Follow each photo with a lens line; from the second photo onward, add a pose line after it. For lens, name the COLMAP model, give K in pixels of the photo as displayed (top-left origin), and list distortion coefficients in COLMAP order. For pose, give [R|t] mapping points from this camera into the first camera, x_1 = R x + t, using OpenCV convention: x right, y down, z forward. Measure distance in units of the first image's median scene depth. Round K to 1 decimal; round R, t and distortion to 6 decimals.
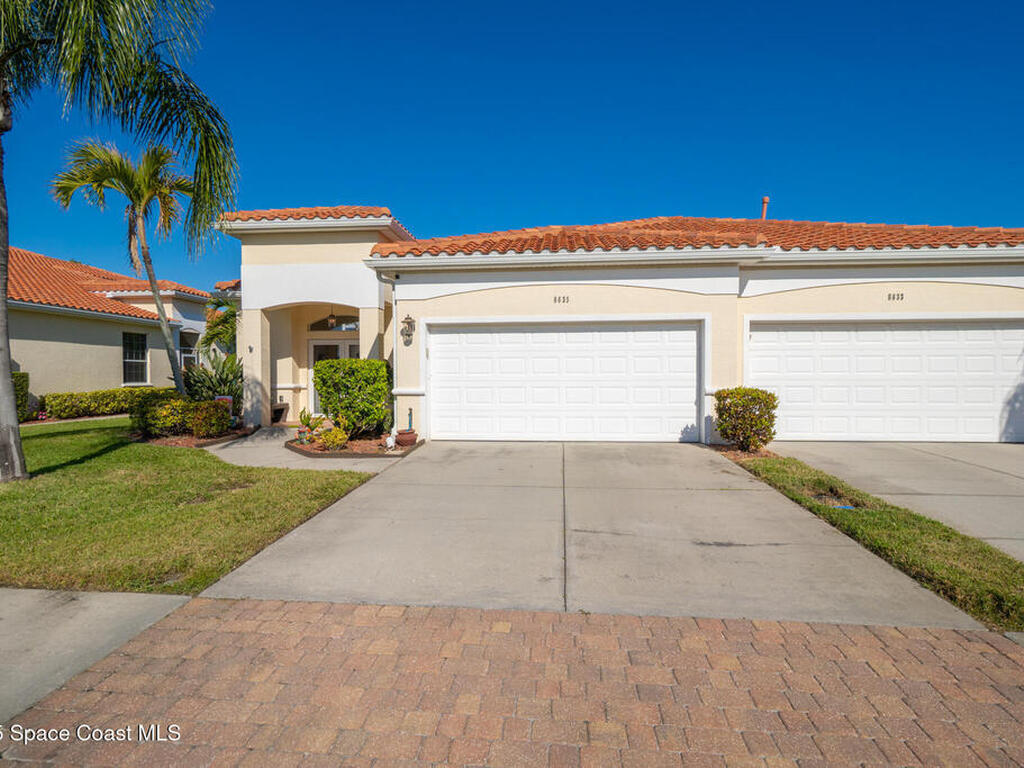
lens RADIAL K [[569.9, 0, 489.4], [0, 569.9, 389.0], [0, 0, 1]] dist [-0.005537, 0.003221]
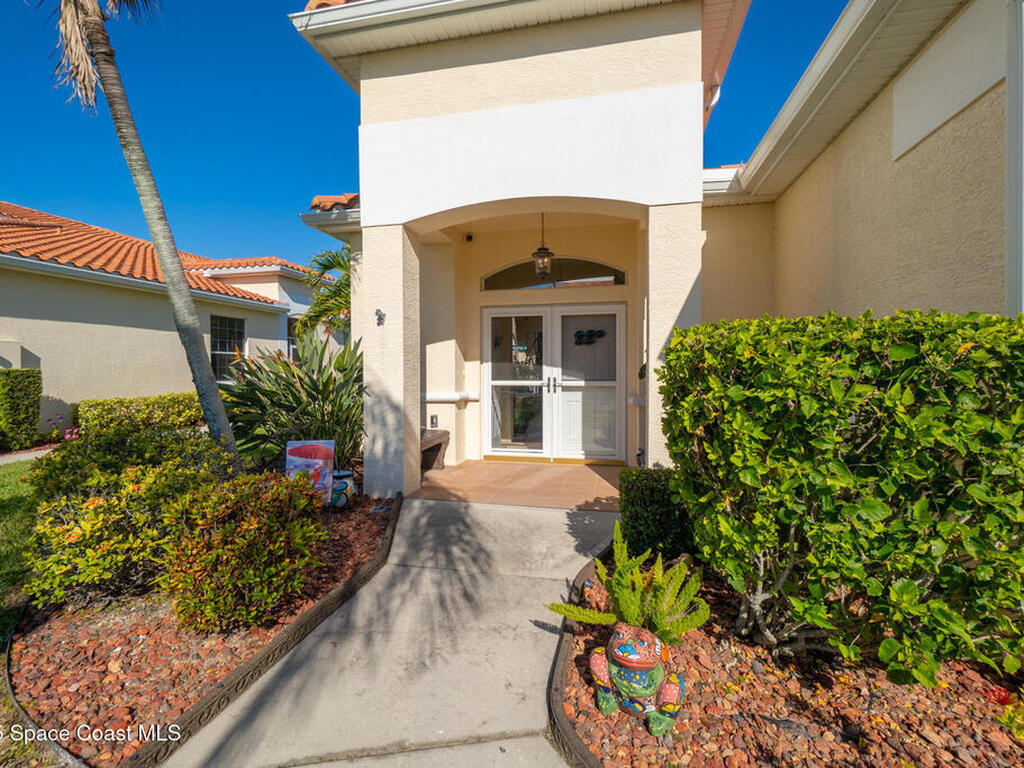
lens RADIAL K [[490.0, 0, 508.4], [0, 490.0, 371.8], [0, 0, 1]] dist [-0.003168, -0.001555]
pose [[0.992972, -0.000305, -0.118349, -0.343382], [-0.001706, 0.999856, -0.016893, -0.027426], [0.118337, 0.016976, 0.992828, 0.795443]]
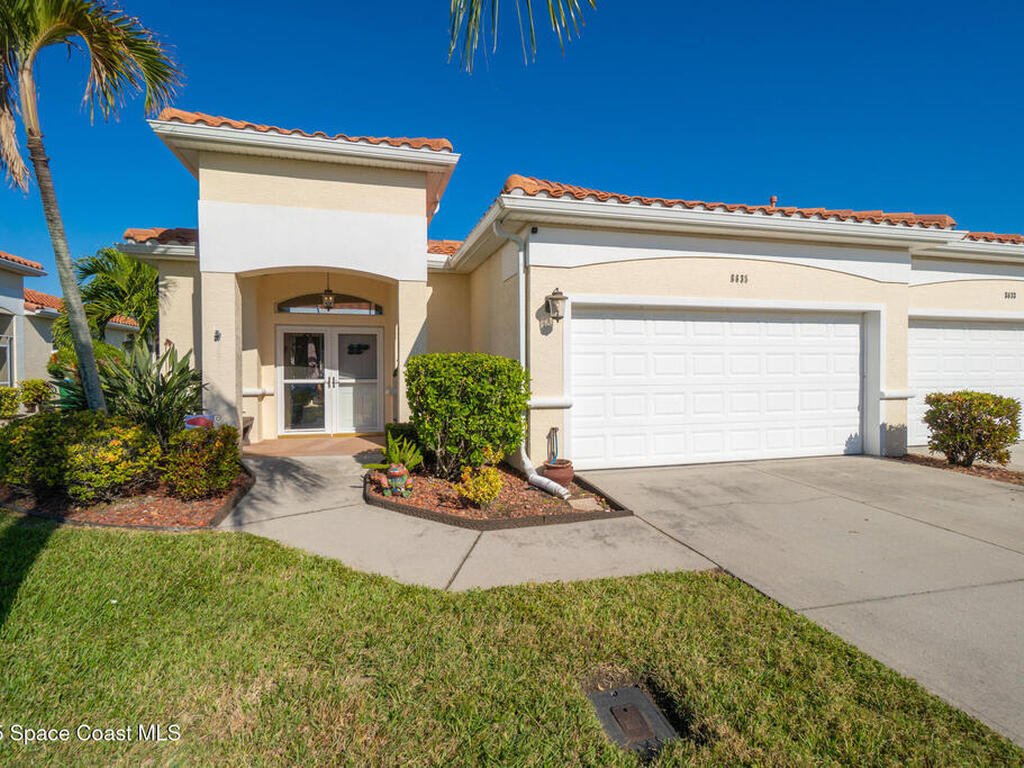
lens RADIAL K [[512.0, 0, 496.3], [0, 512.0, 372.1], [0, 0, 1]] dist [0.002854, -0.000614]
pose [[0.936733, -0.003221, 0.350030, -0.406361], [0.009486, 0.999824, -0.016186, -0.022118], [-0.349917, 0.018482, 0.936598, 0.453362]]
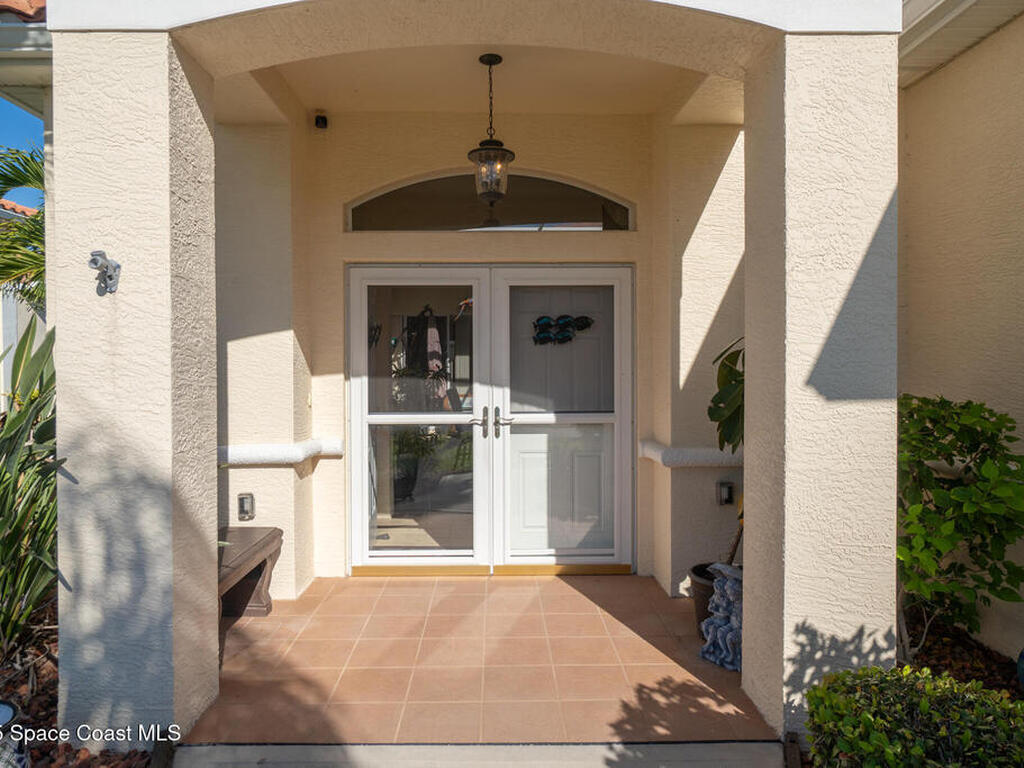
lens RADIAL K [[673.4, 0, 502.6], [0, 673.4, 371.7], [0, 0, 1]] dist [0.000903, -0.001428]
pose [[0.992805, -0.003301, 0.119701, -0.406518], [0.005120, 0.999876, -0.014884, -0.047159], [-0.119637, 0.015390, 0.992698, 0.985096]]
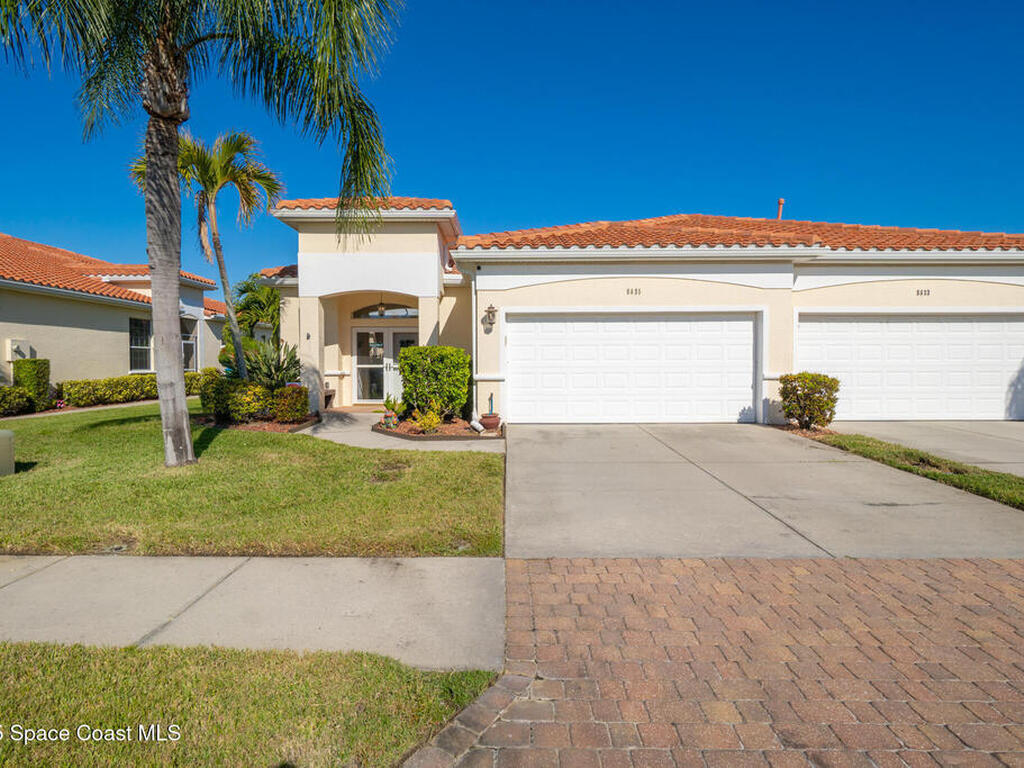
lens RADIAL K [[569.9, 0, 494.8], [0, 569.9, 368.2], [0, 0, 1]] dist [-0.005537, 0.003221]
pose [[0.995592, -0.001274, 0.093780, -0.227640], [0.002552, 0.999906, -0.013505, 0.001831], [-0.093754, 0.013684, 0.995501, -0.043397]]
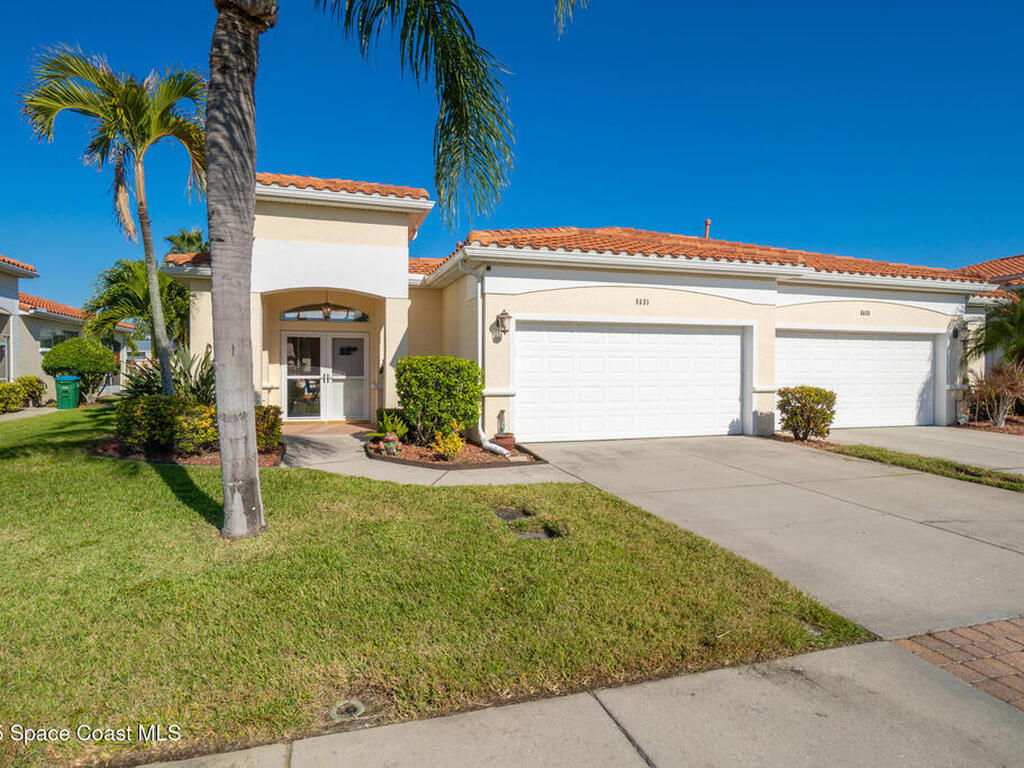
lens RADIAL K [[569.9, 0, 491.3], [0, 569.9, 366.4], [0, 0, 1]] dist [-0.005537, 0.003221]
pose [[0.923976, 0.005765, 0.382407, -0.502528], [0.004724, 0.999638, -0.026486, -0.012874], [-0.382421, 0.026279, 0.923614, 0.146657]]
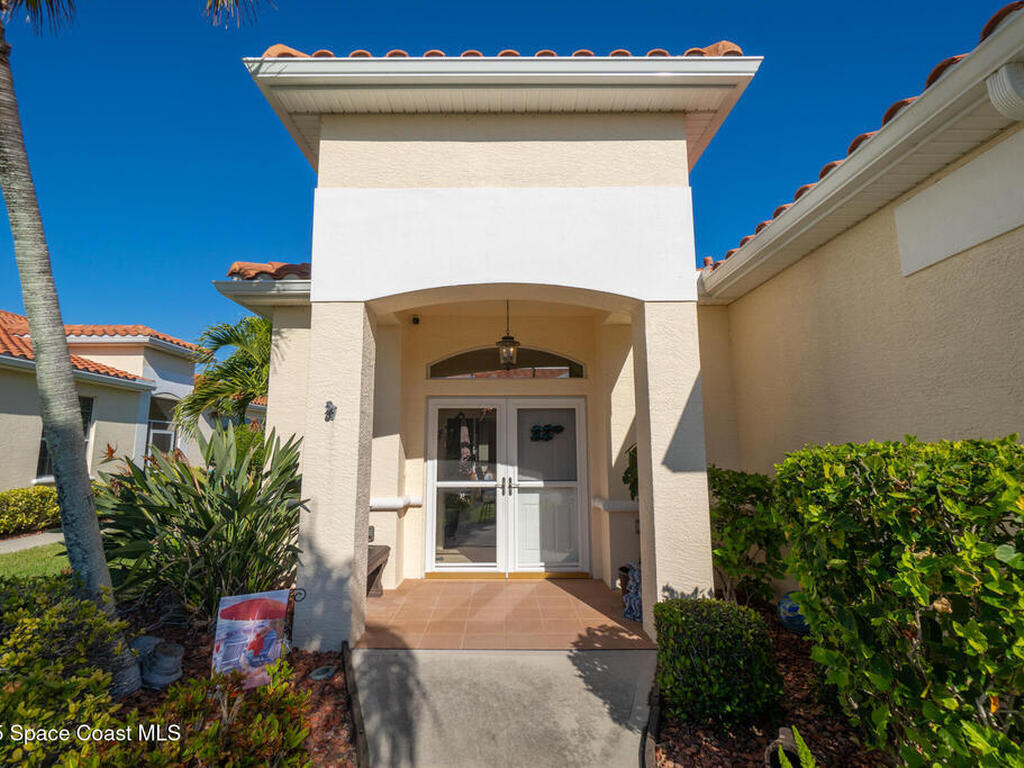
lens RADIAL K [[490.0, 0, 503.8], [0, 490.0, 375.3], [0, 0, 1]] dist [-0.003168, -0.001555]
pose [[0.993930, 0.015833, 0.108867, -0.427636], [0.003598, 0.984382, -0.176007, -0.047158], [-0.109954, 0.175330, 0.978350, 0.854692]]
